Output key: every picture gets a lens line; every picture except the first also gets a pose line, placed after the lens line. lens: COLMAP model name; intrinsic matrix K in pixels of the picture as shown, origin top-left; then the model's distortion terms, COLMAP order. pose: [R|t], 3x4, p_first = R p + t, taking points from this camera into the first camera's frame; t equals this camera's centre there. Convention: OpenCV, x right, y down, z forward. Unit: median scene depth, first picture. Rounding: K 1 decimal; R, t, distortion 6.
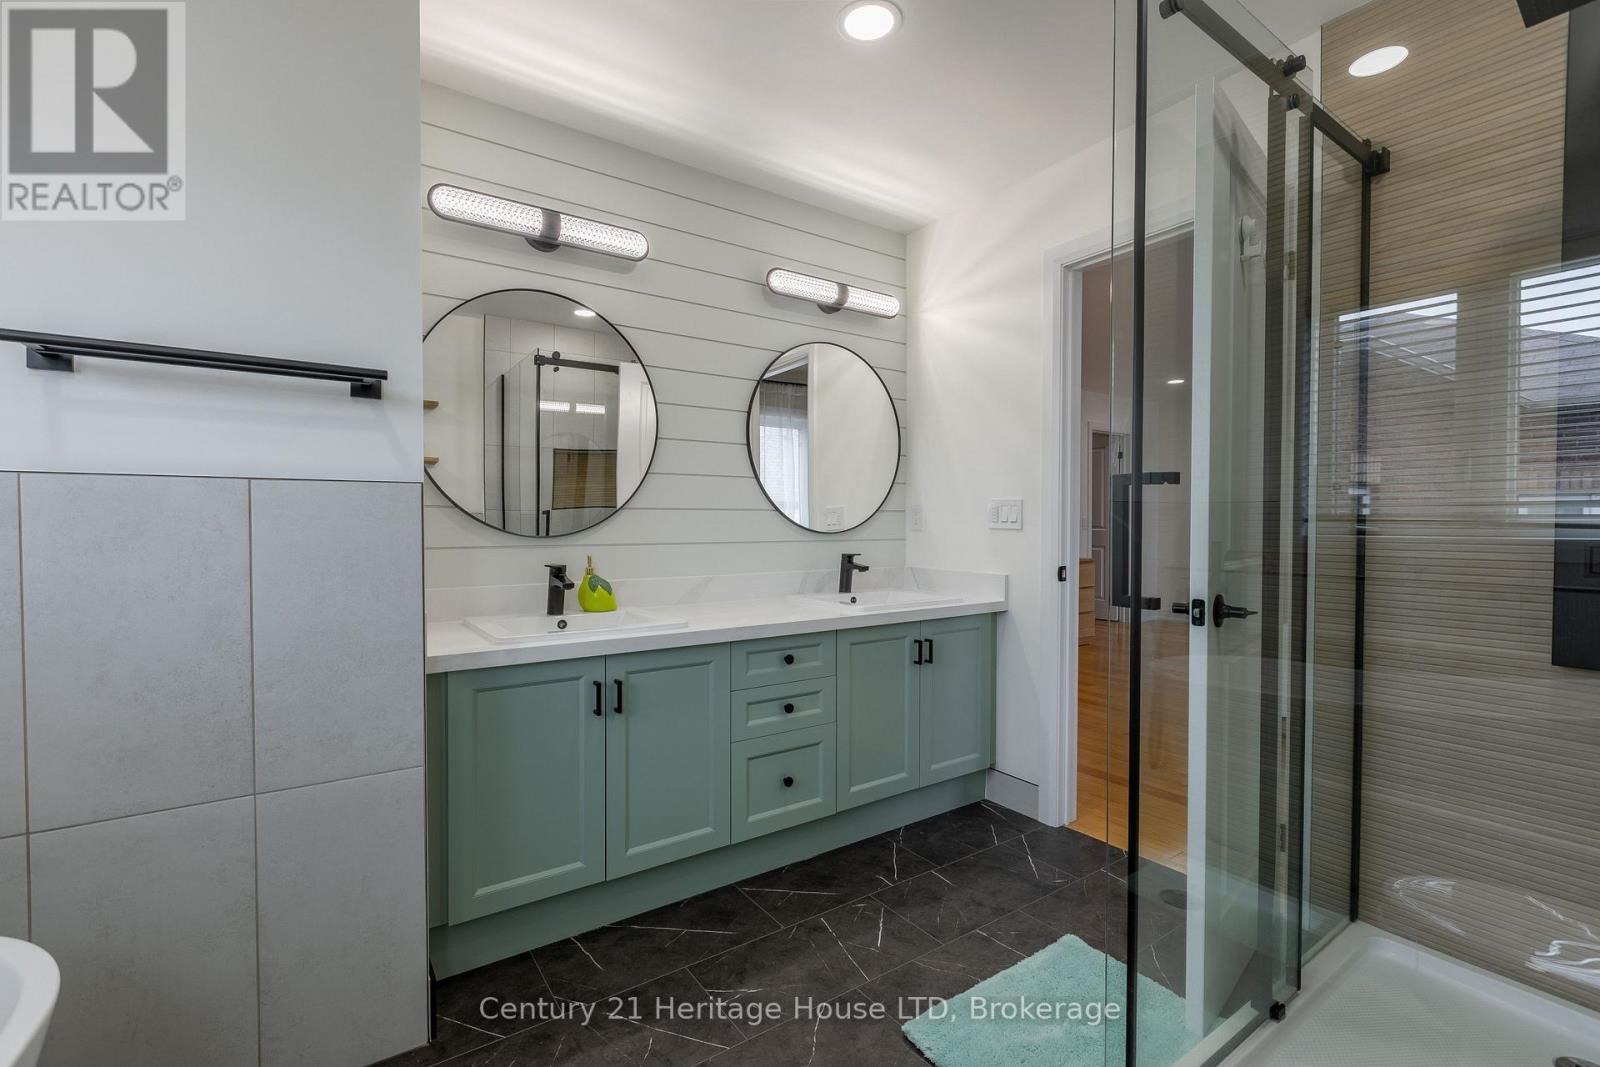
lens RADIAL K [[733.8, 0, 800.2], [0, 733.8, 529.3], [0, 0, 1]] dist [-0.002810, -0.000072]
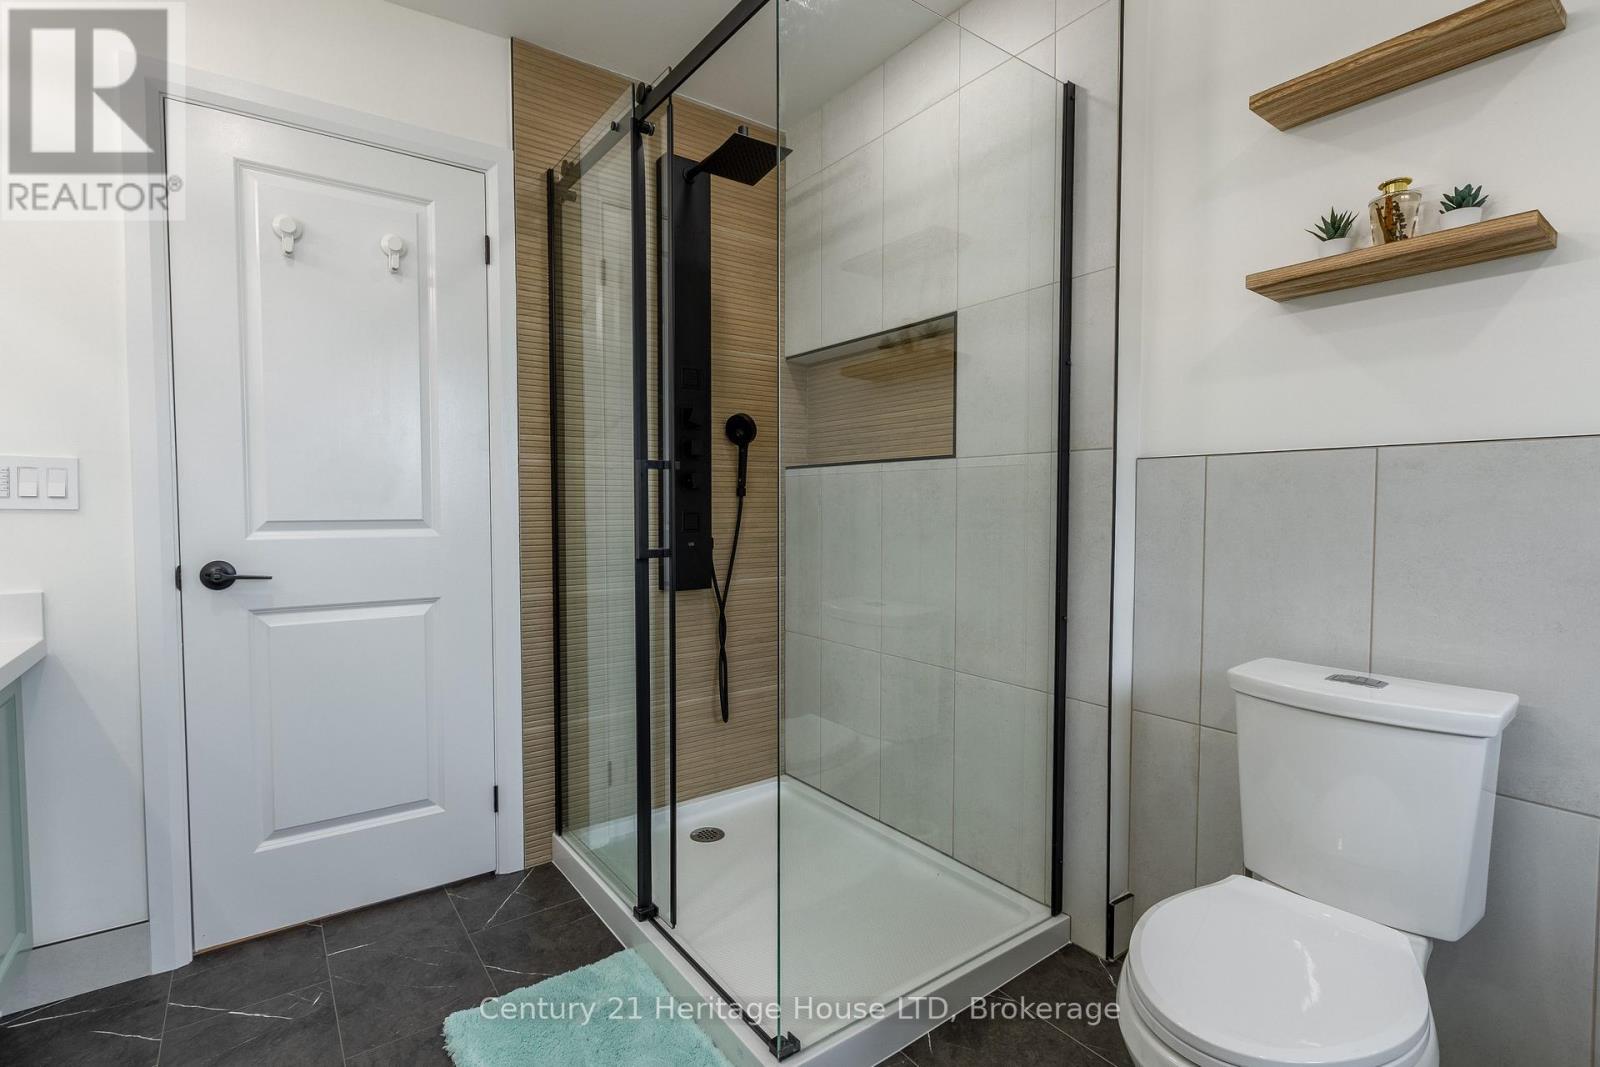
lens RADIAL K [[733.8, 0, 796.2], [0, 733.8, 528.8], [0, 0, 1]] dist [-0.002810, -0.000072]
pose [[-0.022101, -0.035200, 0.999136, -0.336245], [0.014734, 0.999260, 0.035530, 0.003062], [-0.999647, 0.015506, -0.021566, 0.516751]]
